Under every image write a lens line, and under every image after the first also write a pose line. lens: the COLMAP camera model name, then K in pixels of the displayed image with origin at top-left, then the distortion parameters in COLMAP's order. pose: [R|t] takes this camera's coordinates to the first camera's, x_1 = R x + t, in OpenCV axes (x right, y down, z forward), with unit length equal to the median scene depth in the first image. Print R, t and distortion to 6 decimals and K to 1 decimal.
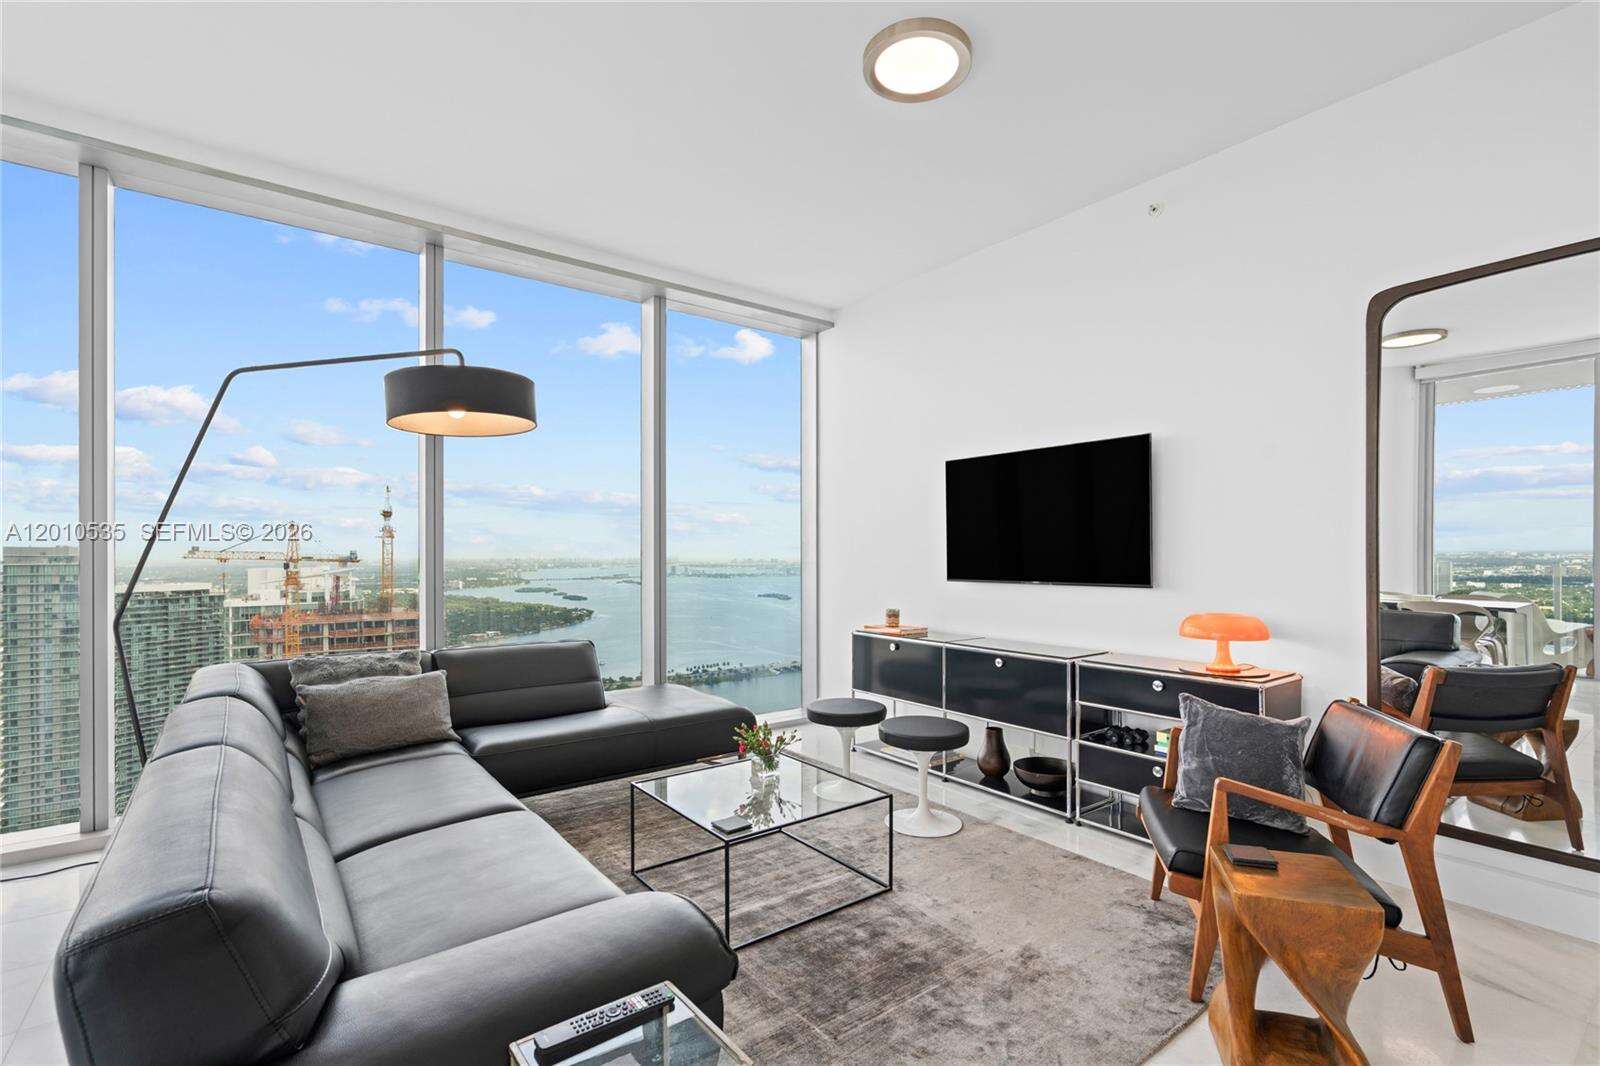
lens RADIAL K [[728.9, 0, 804.4], [0, 728.9, 554.7], [0, 0, 1]] dist [-0.000888, 0.000737]
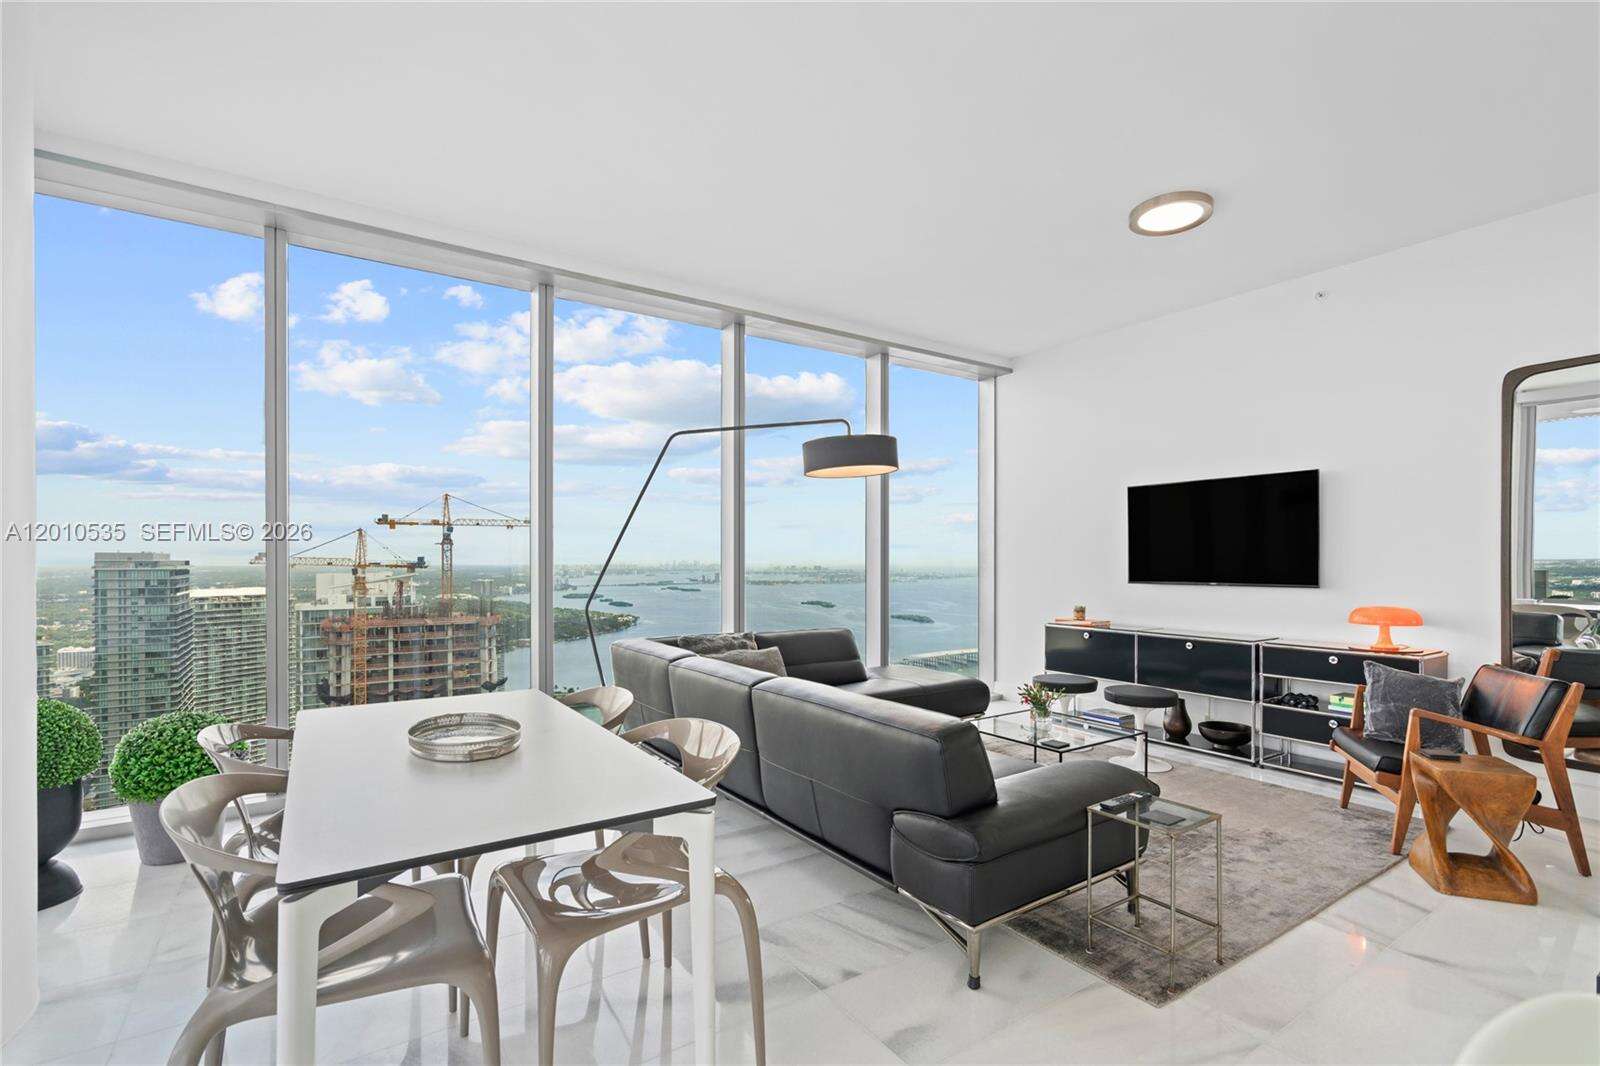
lens RADIAL K [[731.0, 0, 805.8], [0, 731.0, 563.3], [0, 0, 1]] dist [-0.000018, 0.000042]
pose [[0.998362, 0.002539, -0.057150, -0.333562], [-0.002427, 0.999995, 0.002023, 0.001308], [0.057155, -0.001881, 0.998364, -0.326205]]
